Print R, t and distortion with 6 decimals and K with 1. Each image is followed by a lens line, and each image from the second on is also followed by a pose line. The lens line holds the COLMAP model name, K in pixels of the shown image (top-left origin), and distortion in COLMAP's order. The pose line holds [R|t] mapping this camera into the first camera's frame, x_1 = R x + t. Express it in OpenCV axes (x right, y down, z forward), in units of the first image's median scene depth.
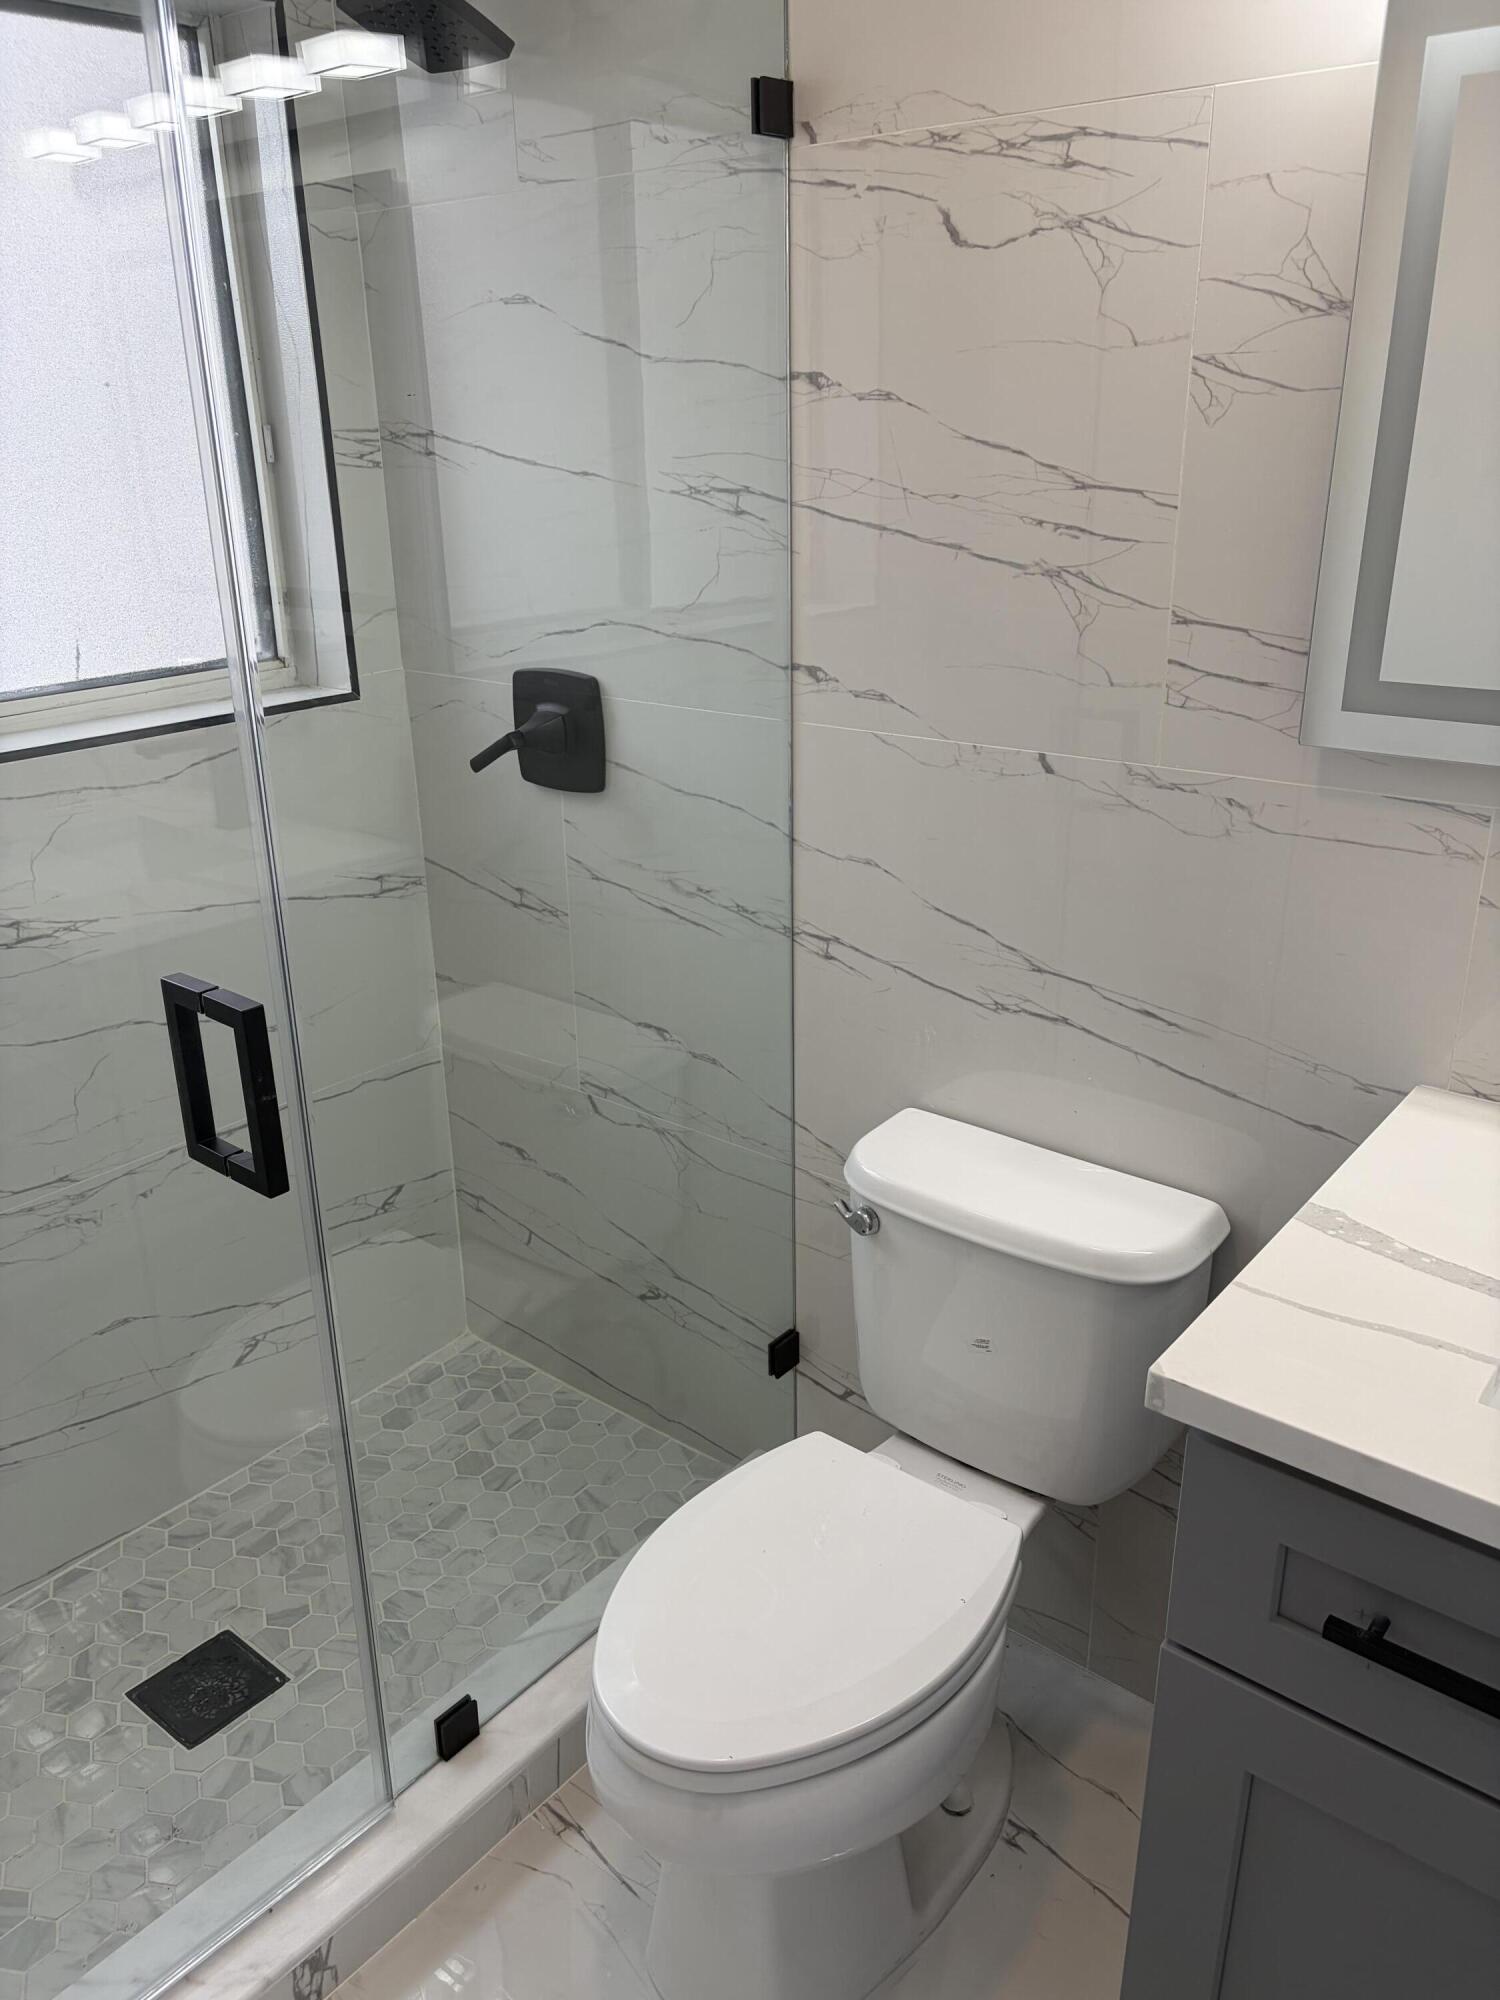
lens RADIAL K [[1510.2, 0, 761.5], [0, 1510.2, 998.2], [0, 0, 1]] dist [0.046178, -0.057497]
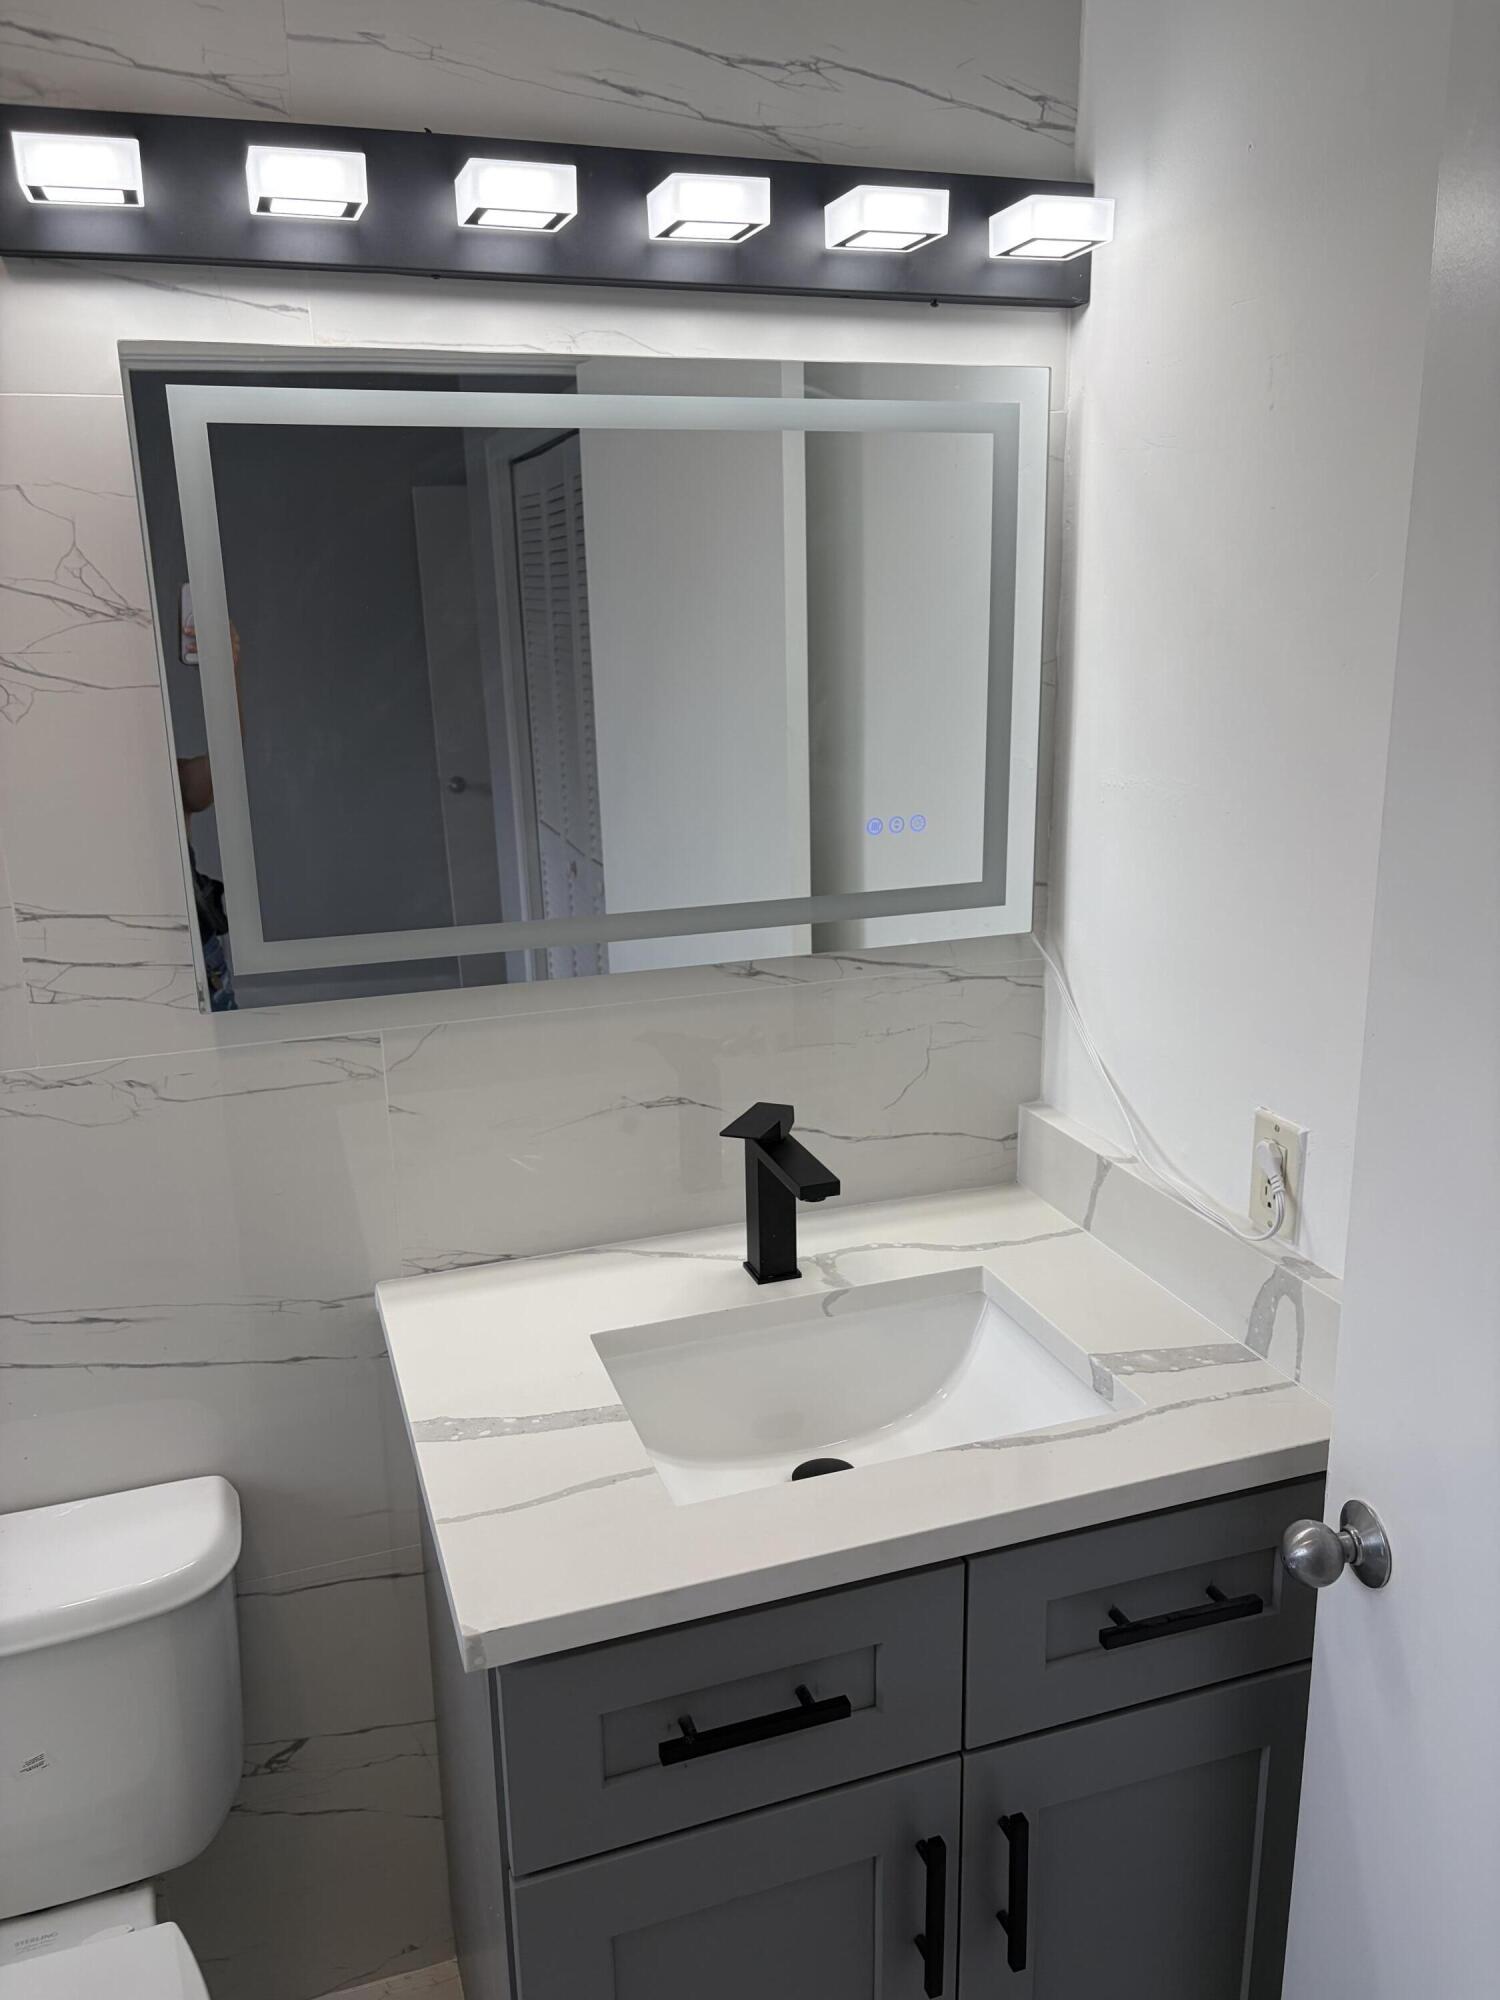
lens RADIAL K [[1510.2, 0, 760.1], [0, 1510.2, 989.1], [0, 0, 1]] dist [0.046178, -0.057497]
pose [[0.538725, -0.215475, 0.814460, -0.277948], [0.308788, 0.949965, 0.047077, -0.115738], [-0.783853, 0.226134, 0.578306, 0.105386]]
